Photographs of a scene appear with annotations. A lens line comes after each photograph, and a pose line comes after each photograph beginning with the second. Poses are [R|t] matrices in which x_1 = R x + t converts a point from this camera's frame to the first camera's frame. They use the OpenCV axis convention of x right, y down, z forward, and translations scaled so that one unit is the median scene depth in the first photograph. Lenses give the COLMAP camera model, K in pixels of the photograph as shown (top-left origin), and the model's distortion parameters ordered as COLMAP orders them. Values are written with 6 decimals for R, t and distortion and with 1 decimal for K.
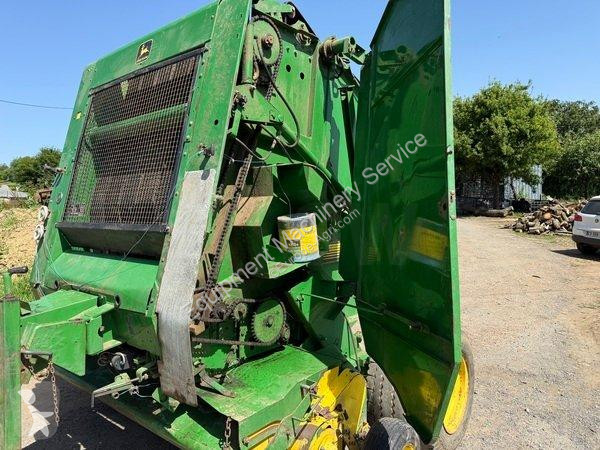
lens RADIAL K [[426.1, 0, 301.0], [0, 426.1, 219.3], [0, 0, 1]] dist [-0.003293, 0.001283]
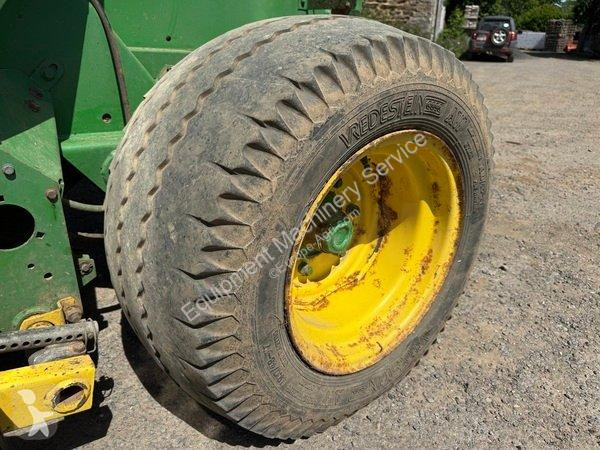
lens RADIAL K [[426.1, 0, 301.0], [0, 426.1, 219.3], [0, 0, 1]] dist [-0.003293, 0.001283]
pose [[0.975683, 0.134218, -0.173289, 0.446777], [-0.065229, 0.932571, 0.355043, 0.349272], [0.209258, -0.335106, 0.918648, 0.912729]]
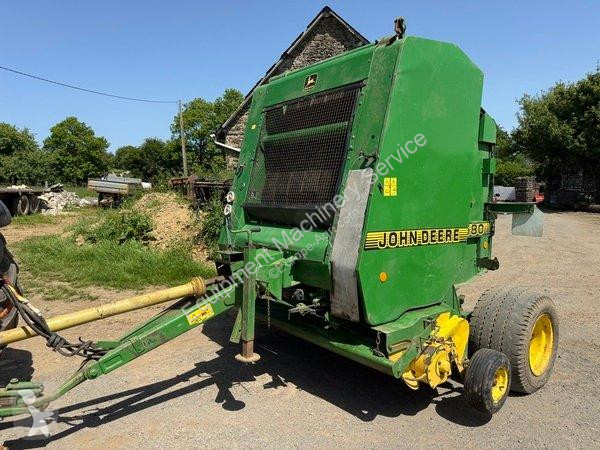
lens RADIAL K [[412.6, 0, 300.0], [0, 412.6, 225.0], [0, 0, 1]] dist [0.080688, -0.103907]
pose [[0.981323, 0.035983, -0.188972, -0.153679], [-0.028501, 0.998704, 0.042160, 0.022440], [0.190245, -0.035987, 0.981077, -0.440838]]
